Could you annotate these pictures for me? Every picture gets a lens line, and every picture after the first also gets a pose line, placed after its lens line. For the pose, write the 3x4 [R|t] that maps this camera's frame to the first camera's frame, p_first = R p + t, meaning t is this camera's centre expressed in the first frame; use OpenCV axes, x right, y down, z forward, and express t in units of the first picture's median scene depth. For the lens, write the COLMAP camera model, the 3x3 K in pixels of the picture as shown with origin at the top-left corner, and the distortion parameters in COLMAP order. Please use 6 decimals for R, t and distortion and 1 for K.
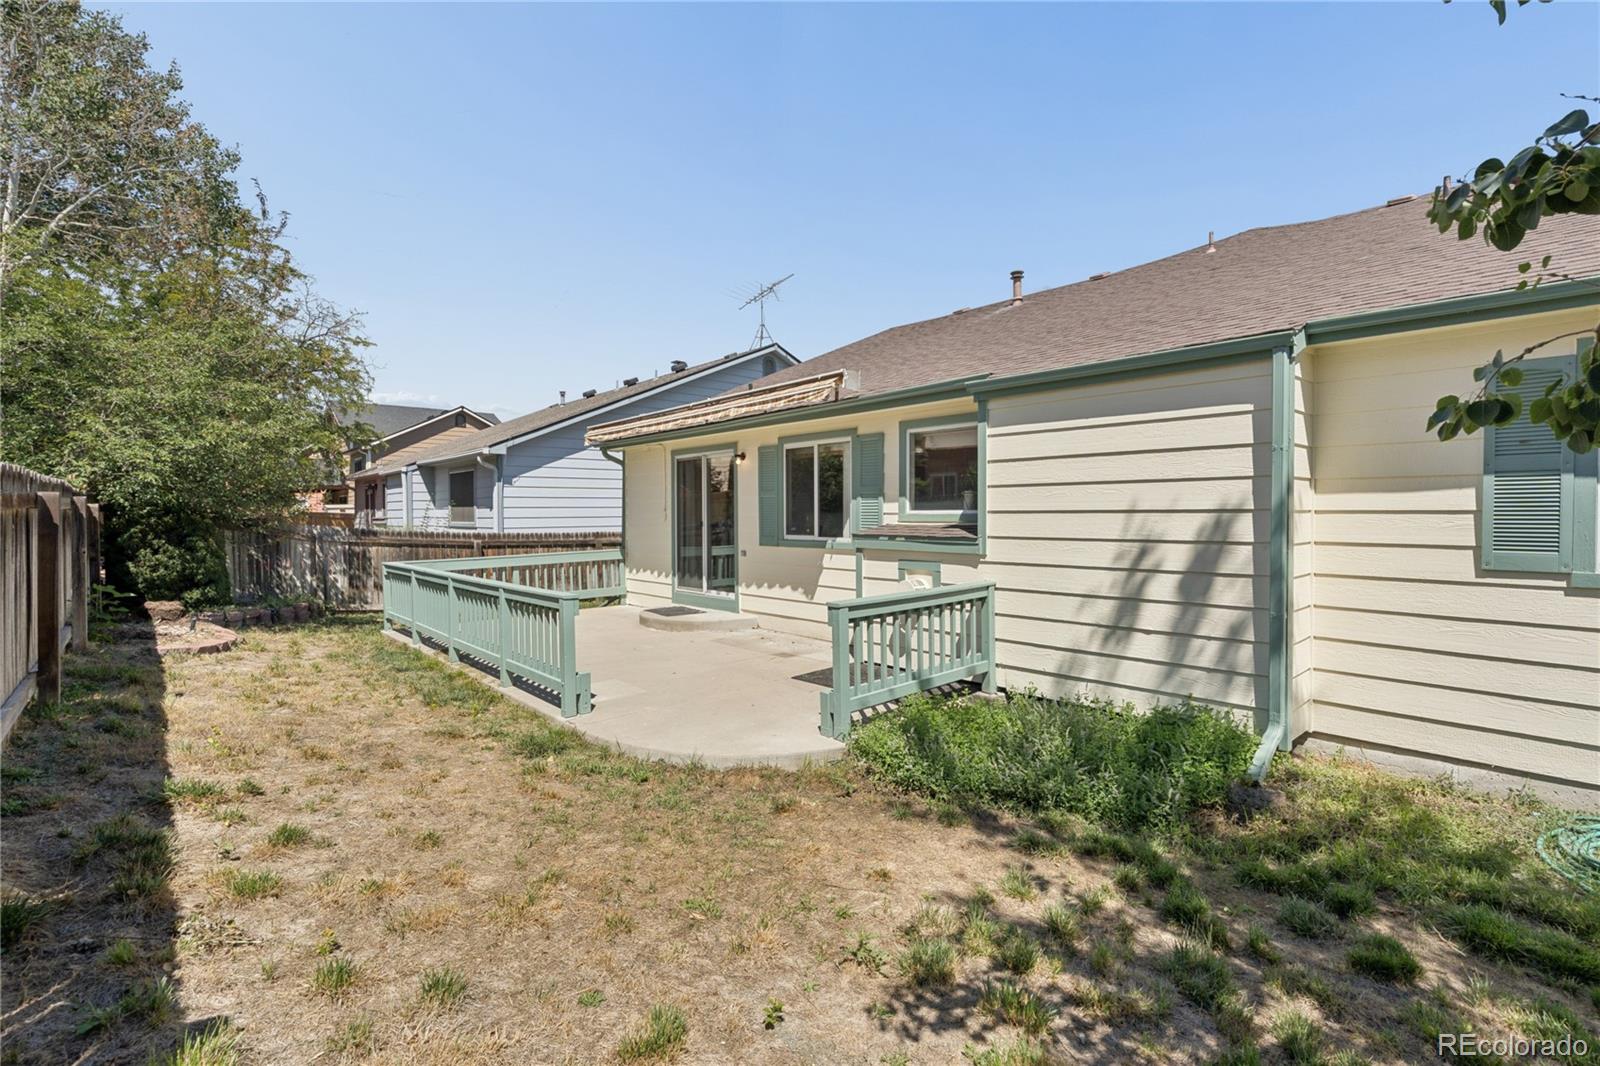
lens RADIAL K [[709.0, 0, 798.8], [0, 709.0, 523.6], [0, 0, 1]] dist [-0.006175, 0.000623]
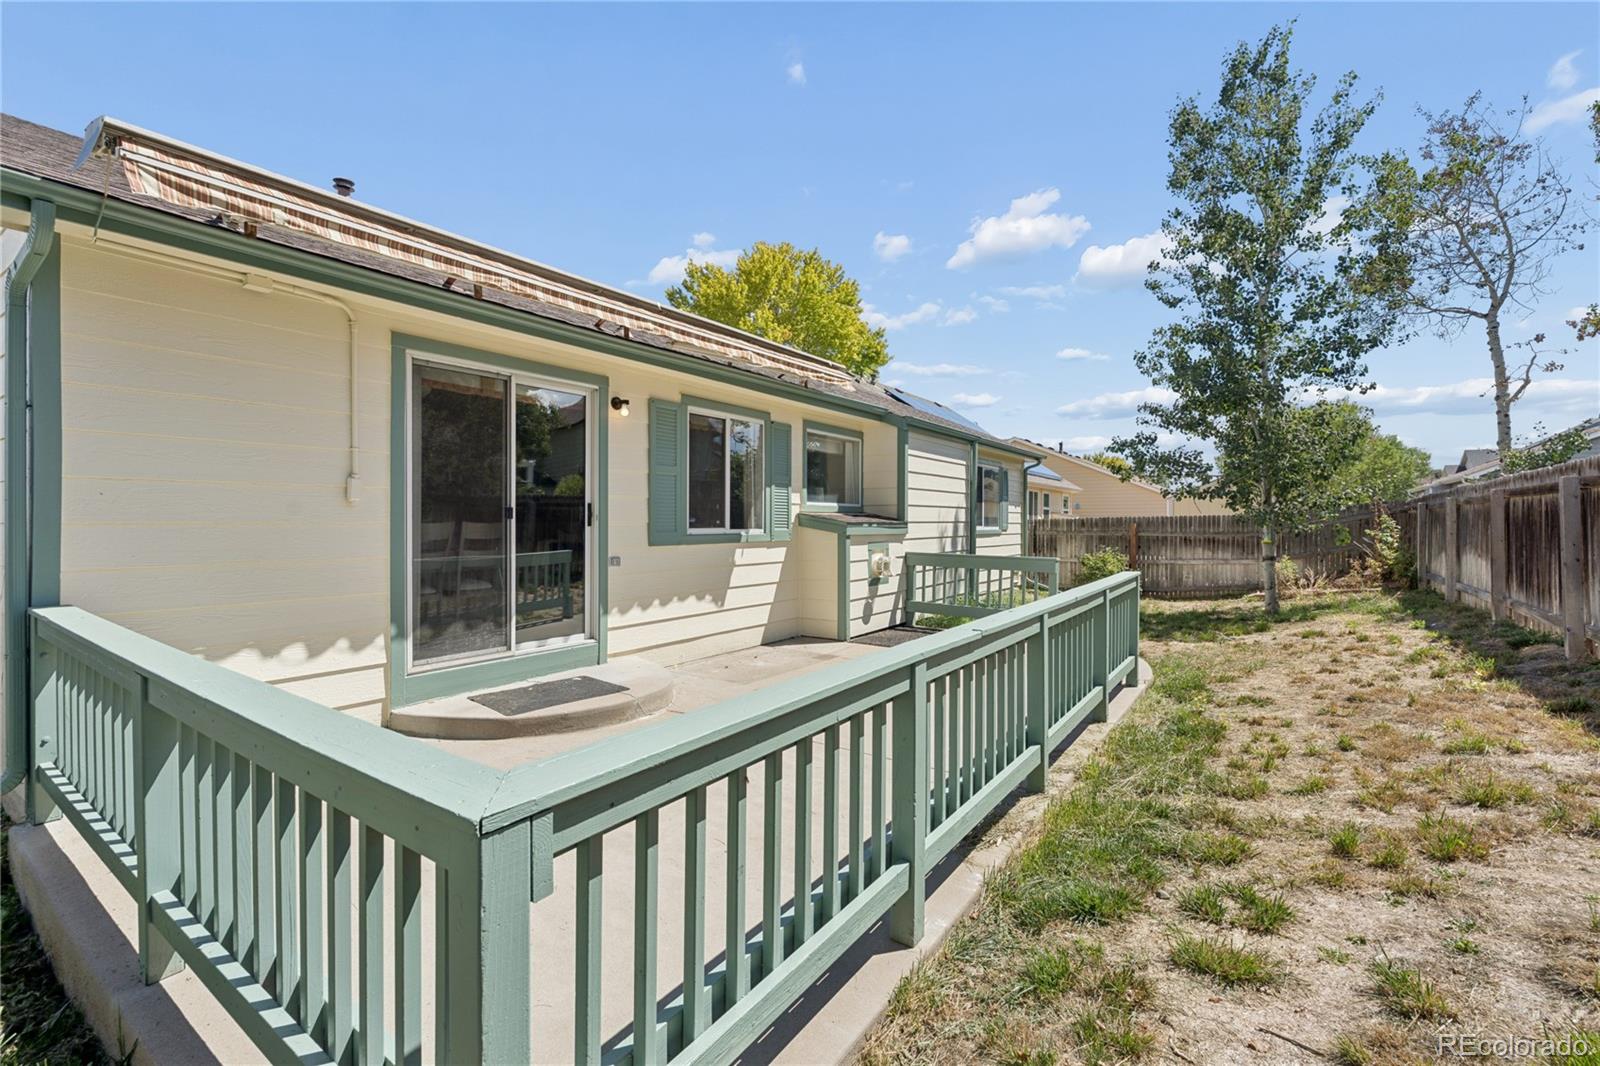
lens RADIAL K [[709.0, 0, 798.2], [0, 709.0, 531.2], [0, 0, 1]] dist [-0.006175, 0.000623]
pose [[-0.229229, -0.018840, 0.973190, -0.780838], [0.001109, 0.999807, 0.019616, 0.004539], [-0.973372, 0.005576, -0.229163, 1.080854]]
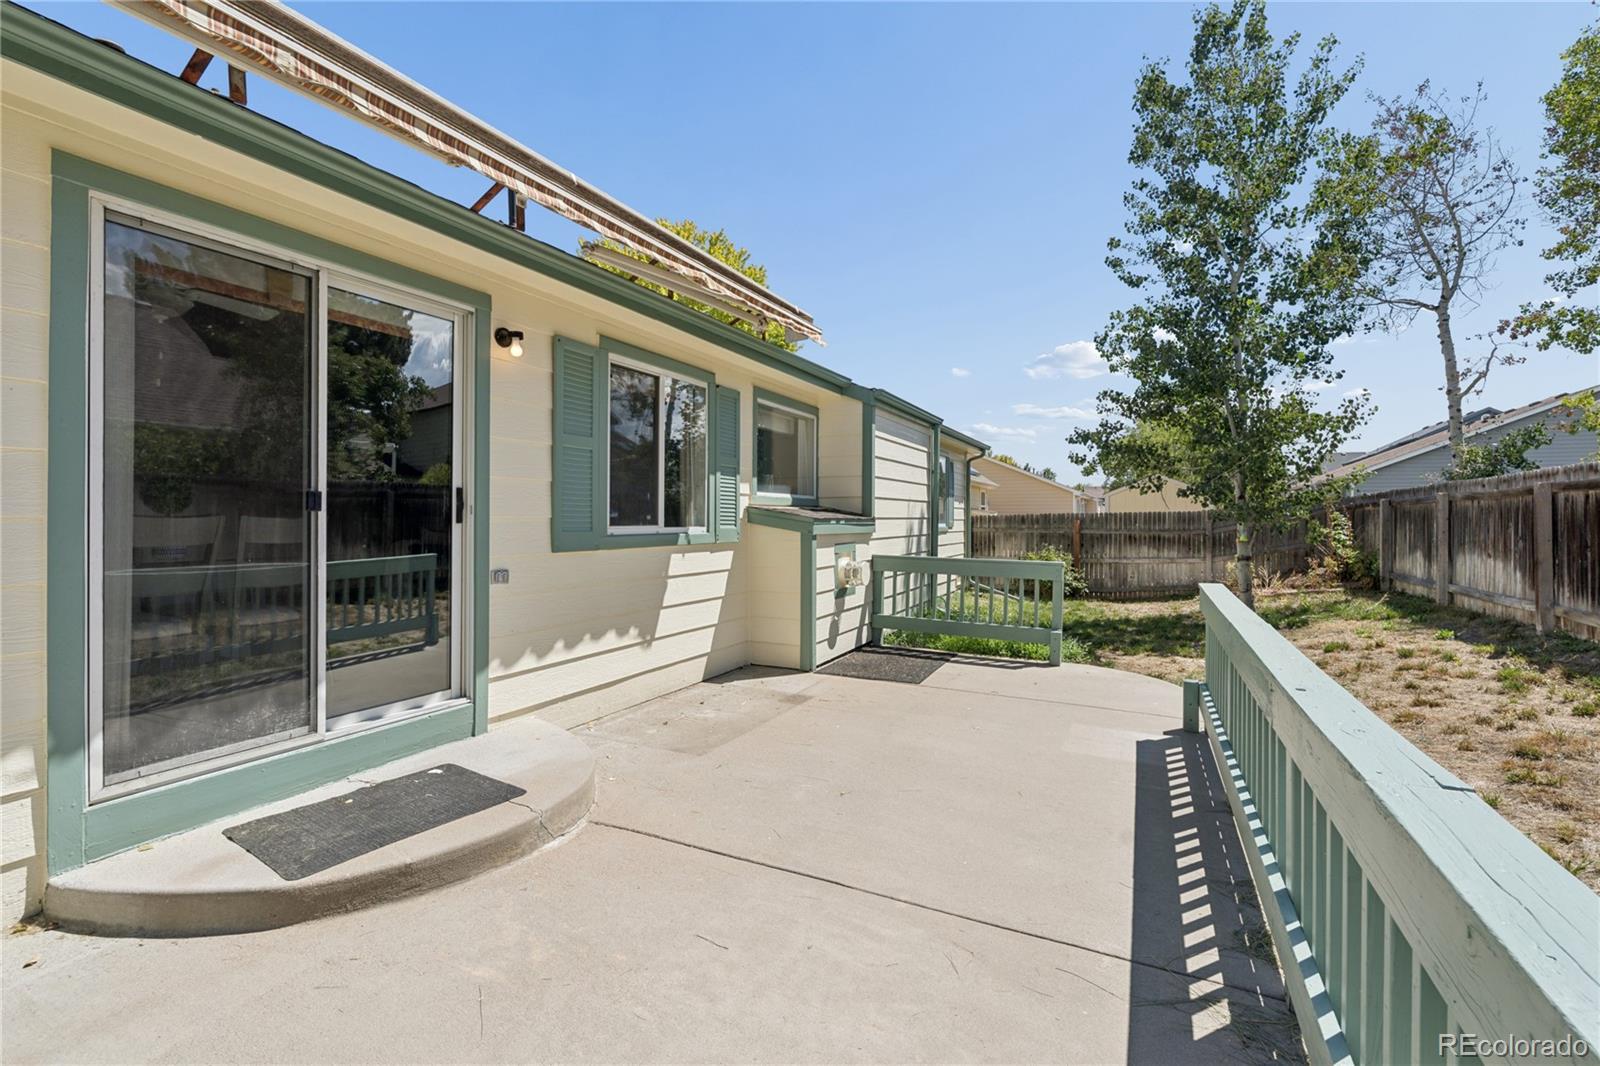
lens RADIAL K [[709.0, 0, 796.1], [0, 709.0, 522.9], [0, 0, 1]] dist [-0.006175, 0.000623]
pose [[-0.368297, -0.012753, 0.929621, -0.566551], [-0.001889, 0.999914, 0.012969, 0.006508], [-0.929706, 0.003020, -0.368289, 1.087112]]
